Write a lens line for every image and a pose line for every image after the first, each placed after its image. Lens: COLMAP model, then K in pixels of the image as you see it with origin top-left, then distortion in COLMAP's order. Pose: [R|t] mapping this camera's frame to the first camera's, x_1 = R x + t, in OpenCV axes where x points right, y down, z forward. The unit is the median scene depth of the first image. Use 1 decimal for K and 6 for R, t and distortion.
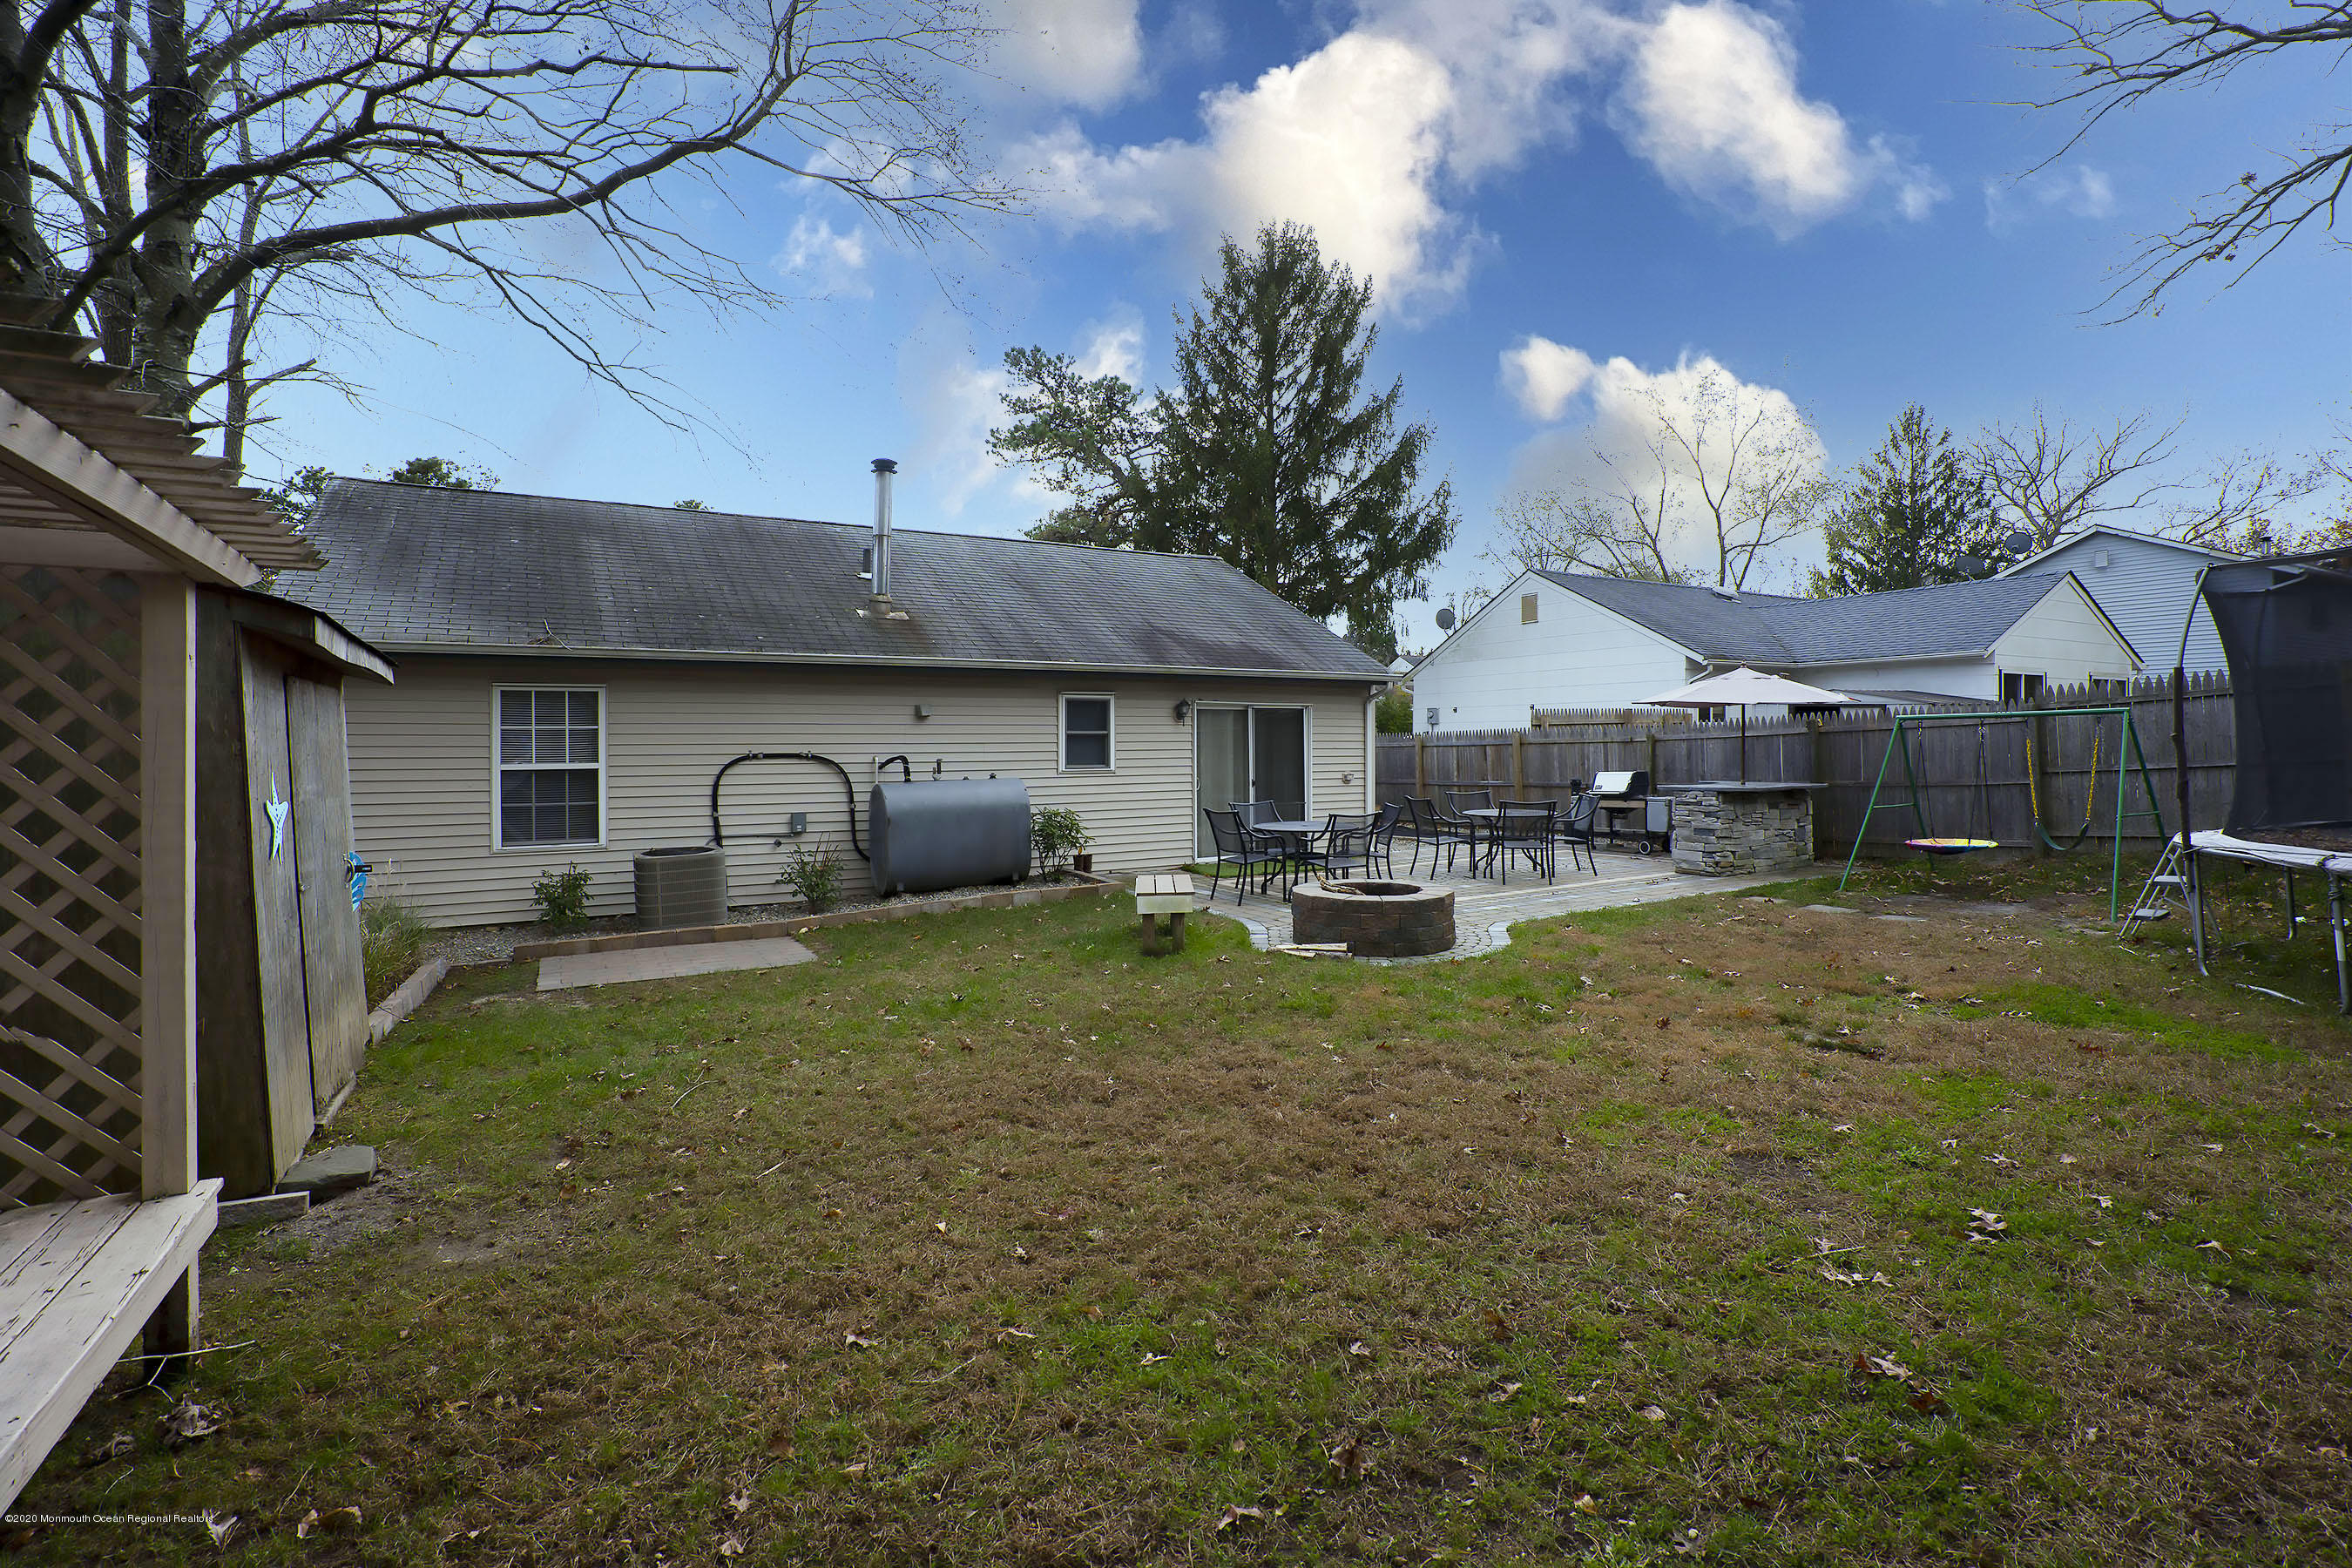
lens RADIAL K [[1085.3, 0, 1176.0], [0, 1085.3, 784.0], [0, 0, 1]] dist [-0.052685, 0.000086]
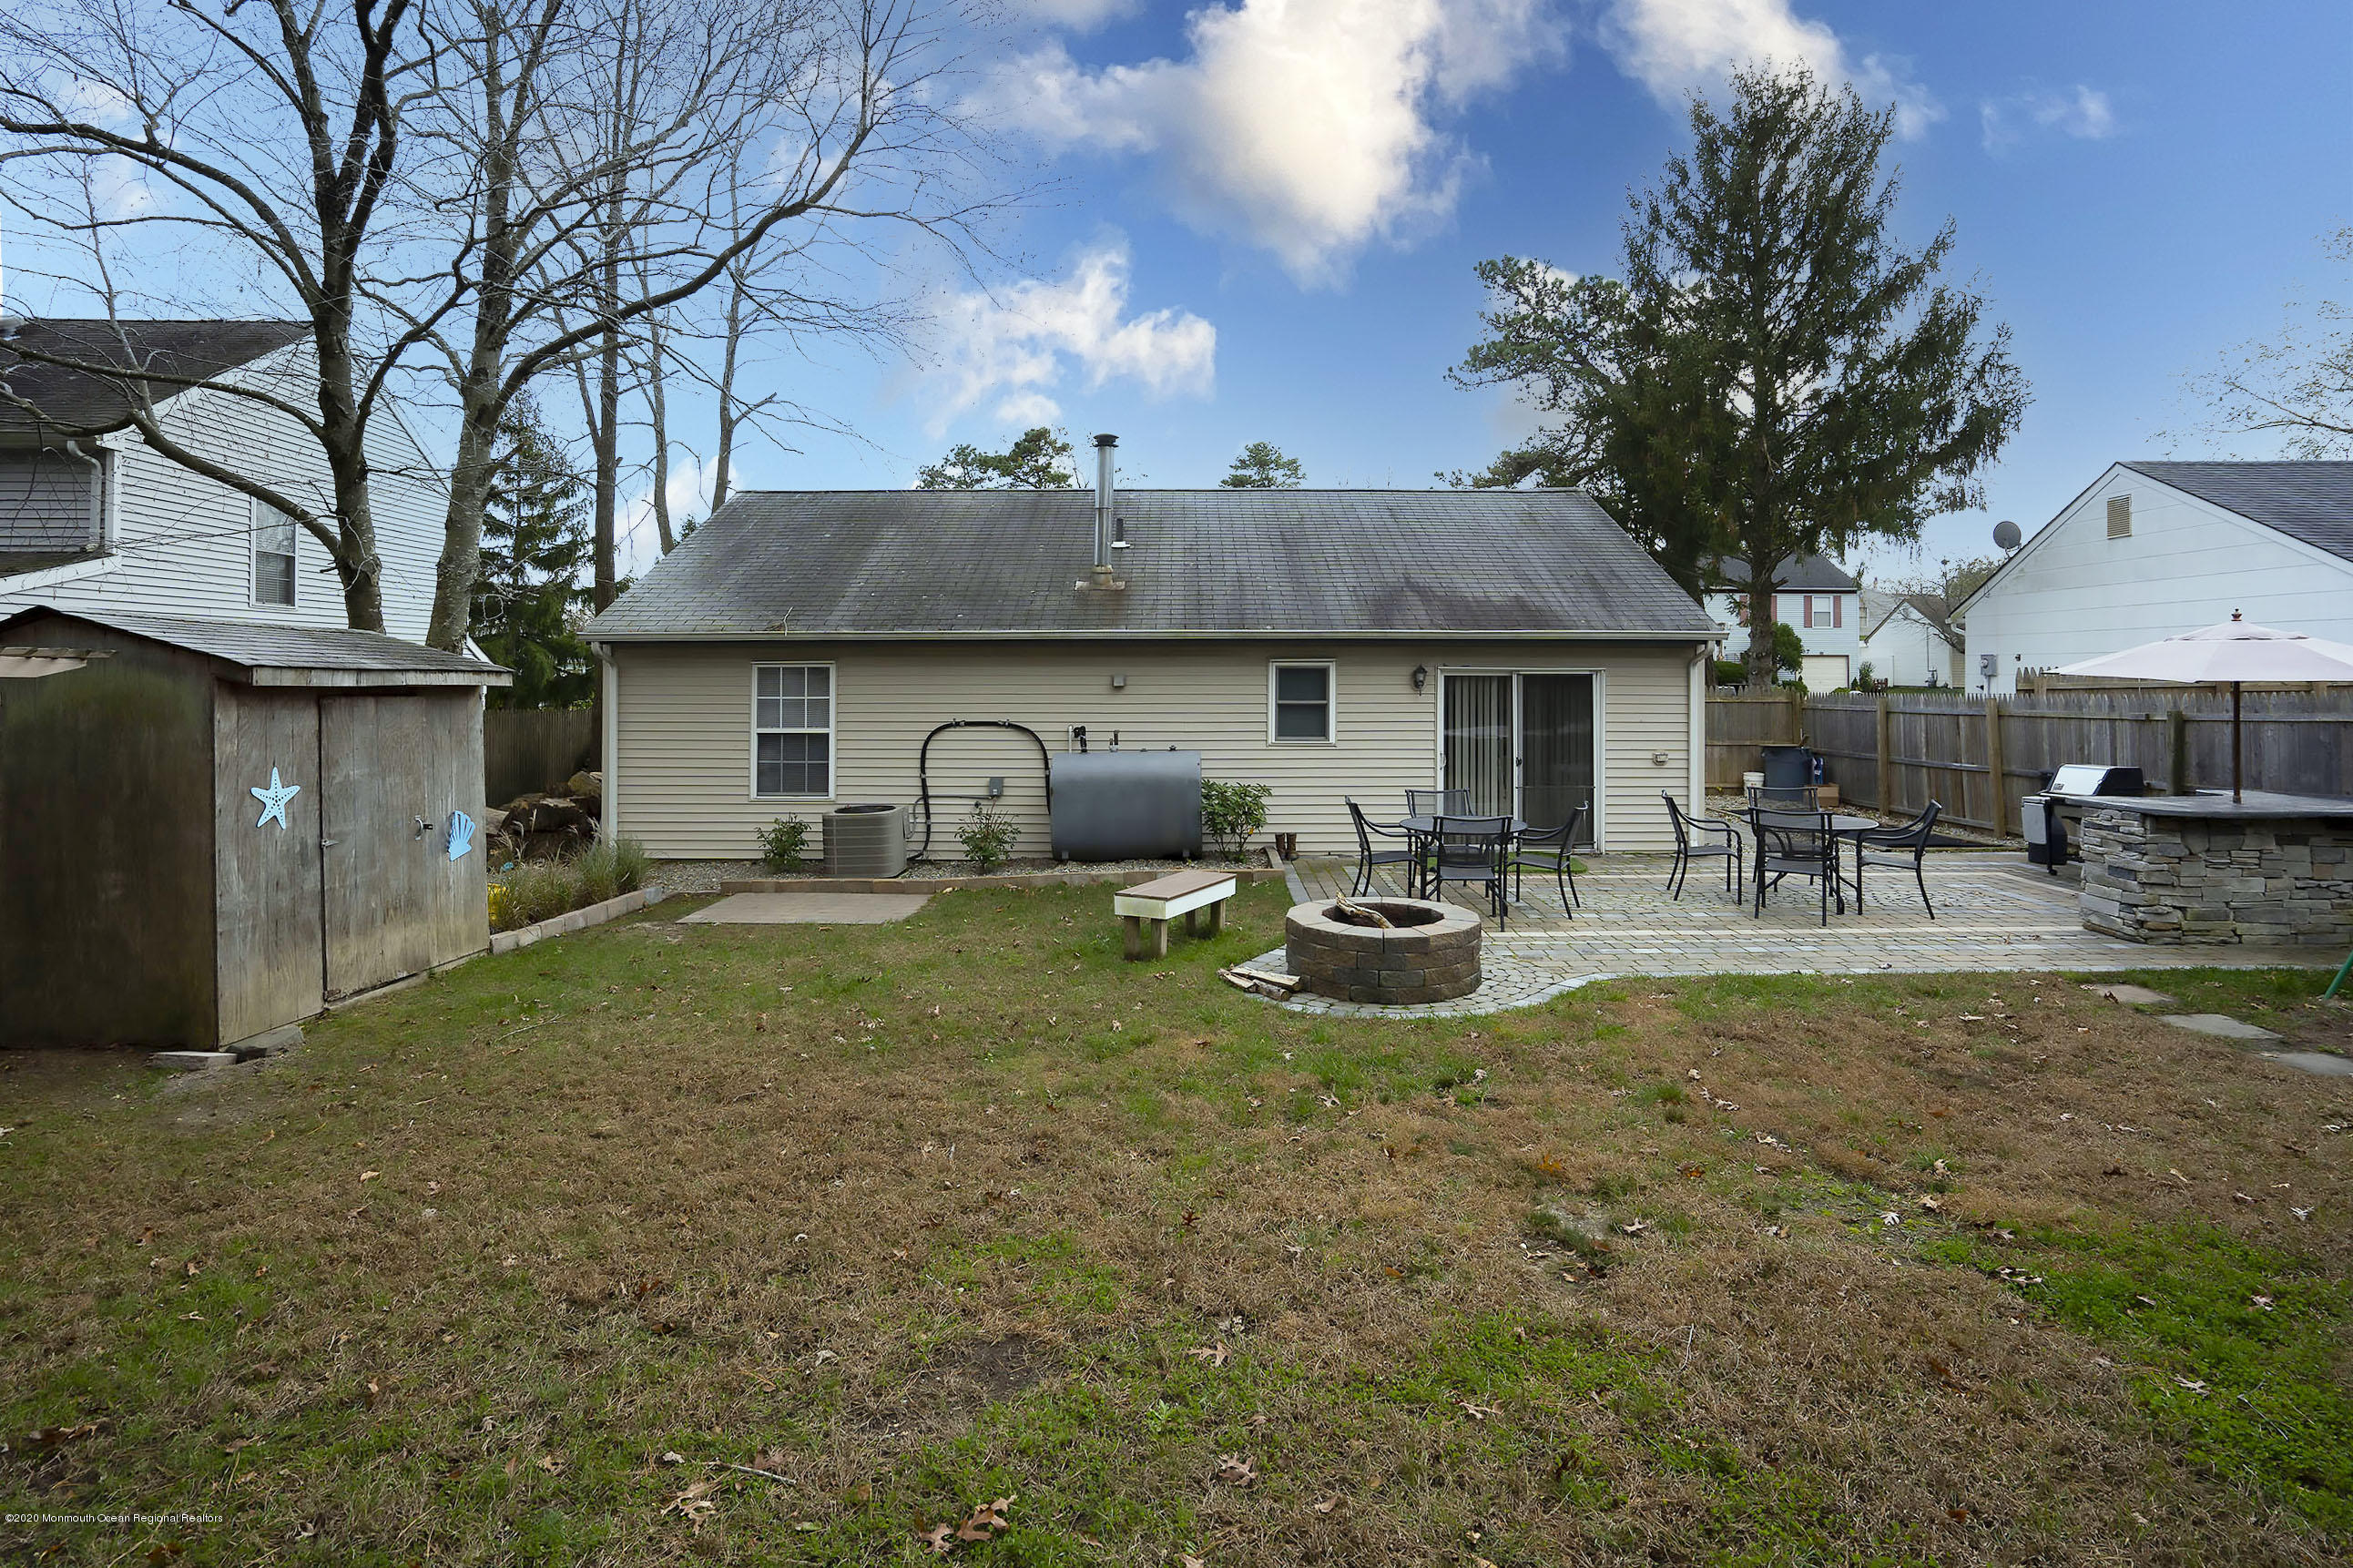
lens RADIAL K [[1136.4, 0, 1167.1], [0, 1136.4, 704.9], [0, 0, 1]] dist [-0.067391, 0.023004]
pose [[0.848087, 0.020608, -0.529457, 0.298370], [-0.025514, 0.999673, -0.001960, -0.036169], [0.529243, 0.015171, 0.848335, 0.100478]]
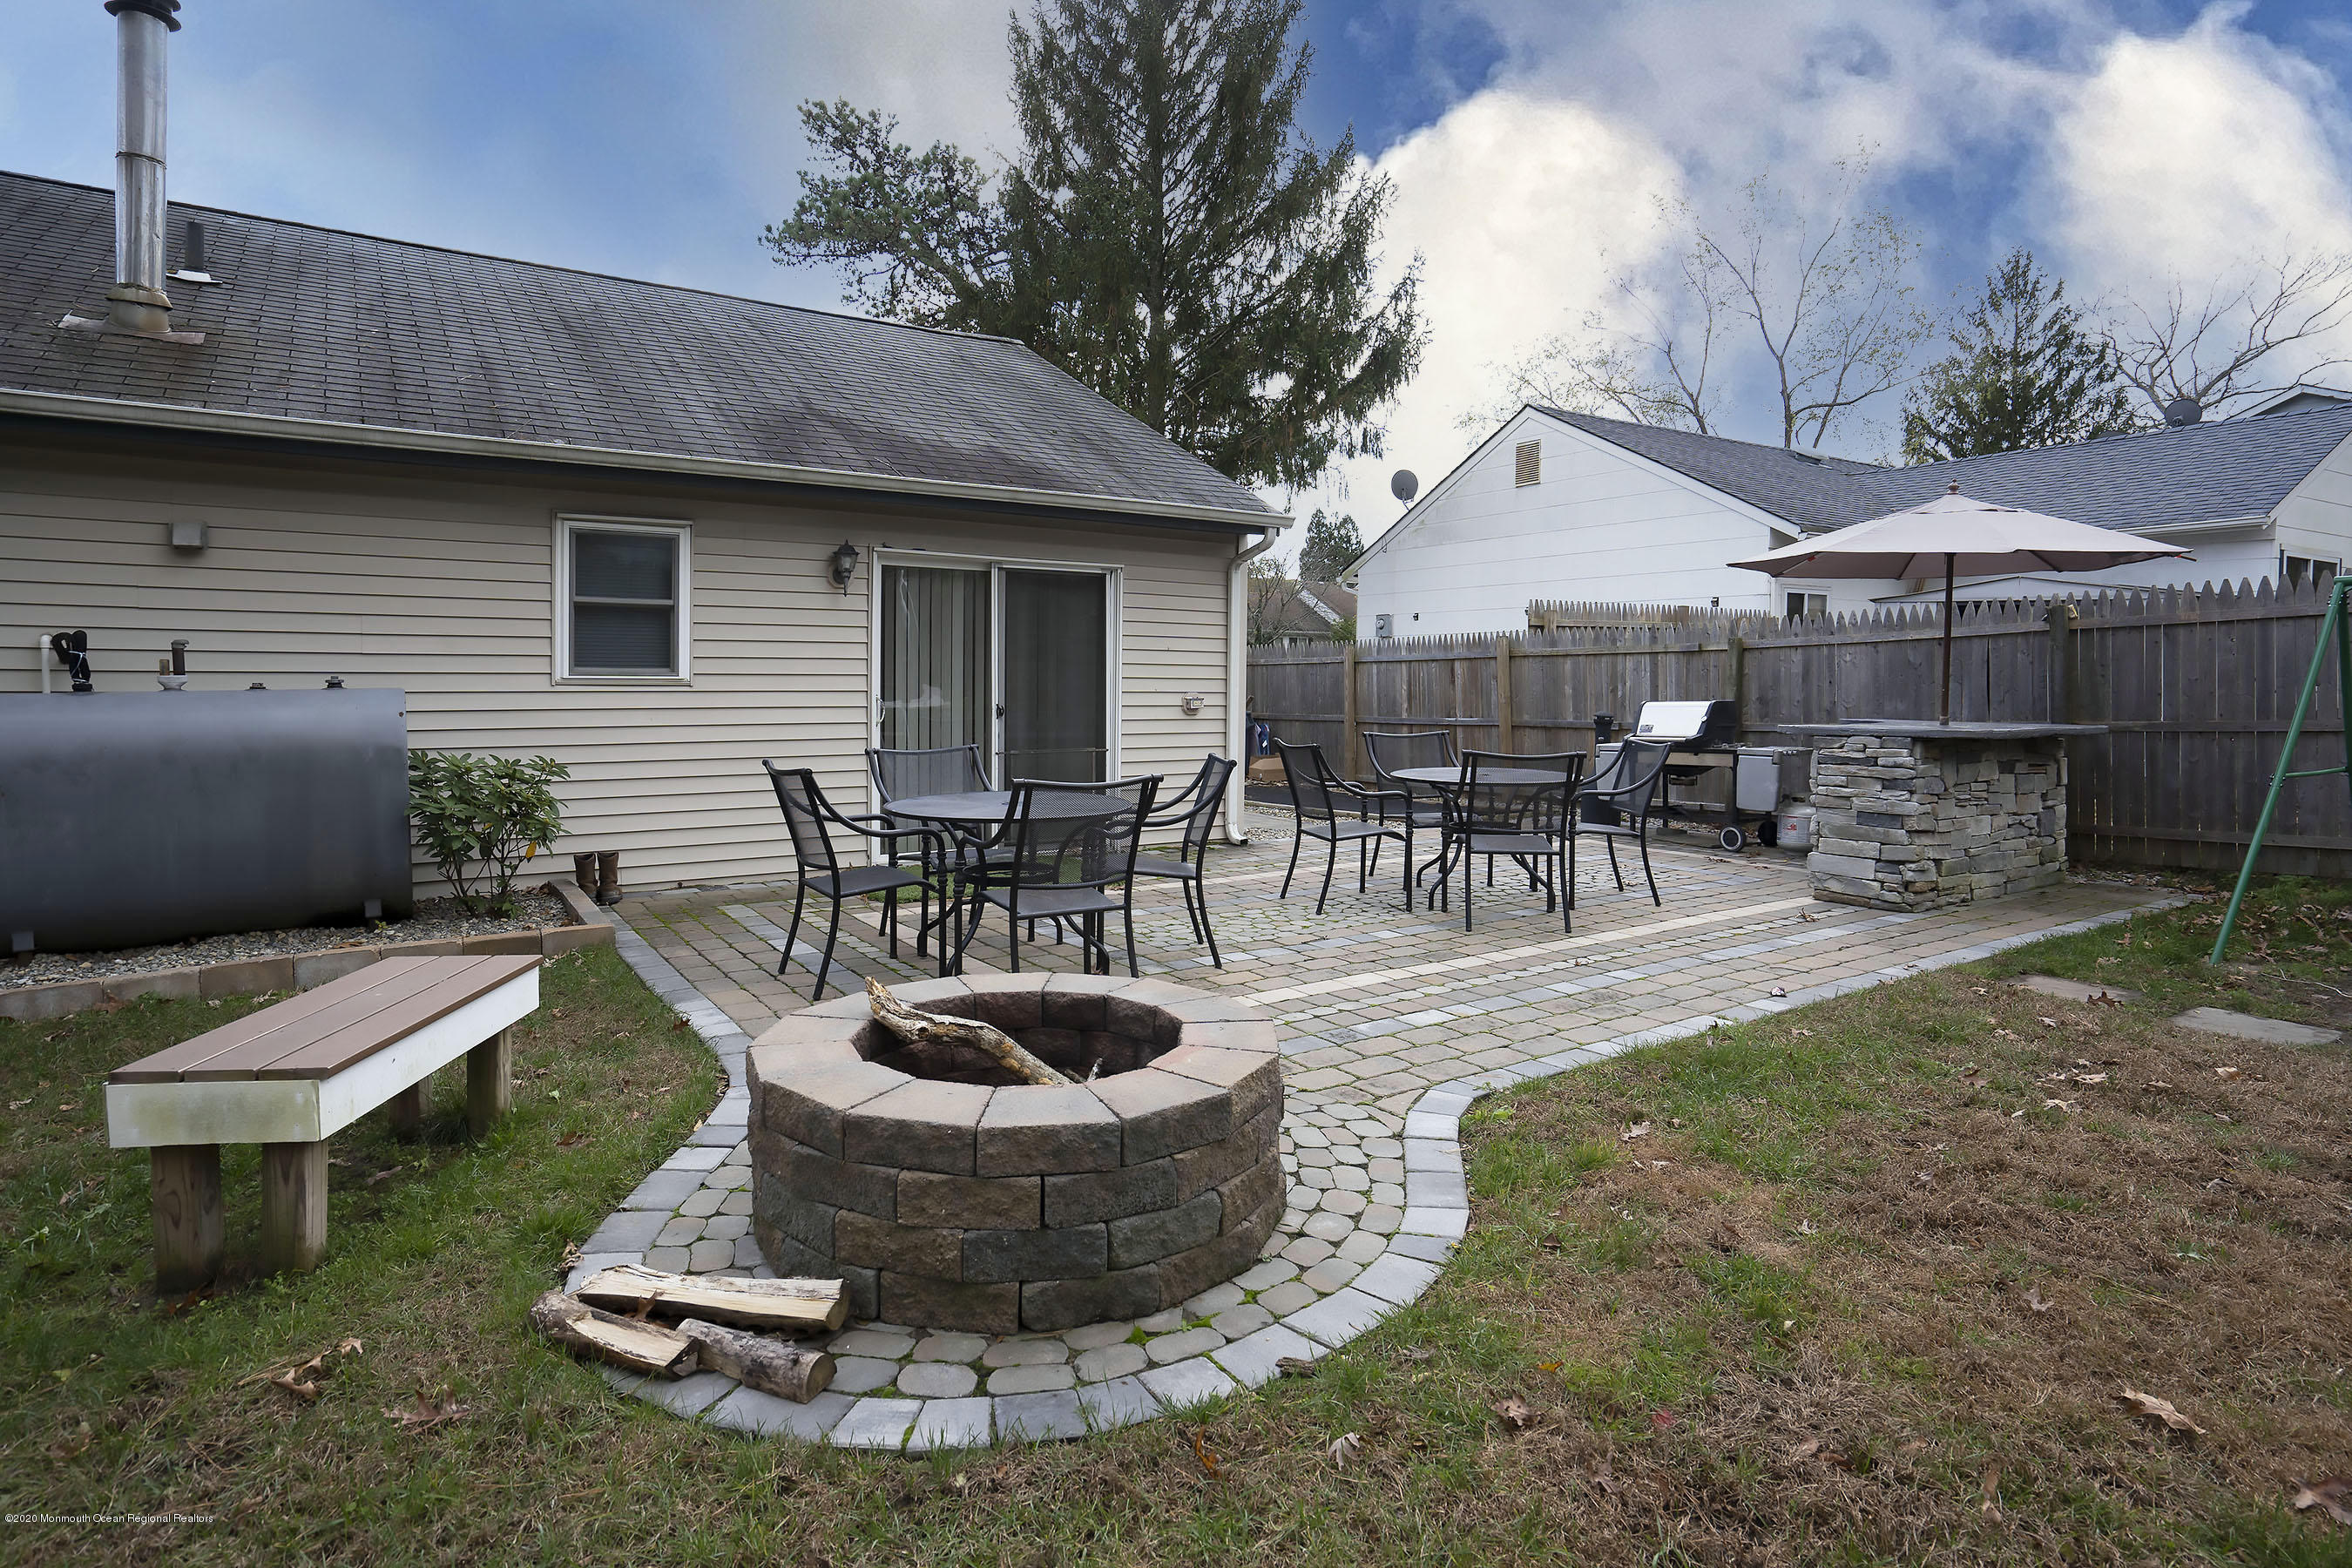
lens RADIAL K [[1254.4, 0, 1166.8], [0, 1254.4, 727.0], [0, 0, 1]] dist [-0.046397, 0.031526]
pose [[0.999151, 0.011875, 0.039459, 0.124498], [-0.011929, 0.999928, 0.001121, 0.004850], [-0.039442, -0.001591, 0.999221, 0.383975]]
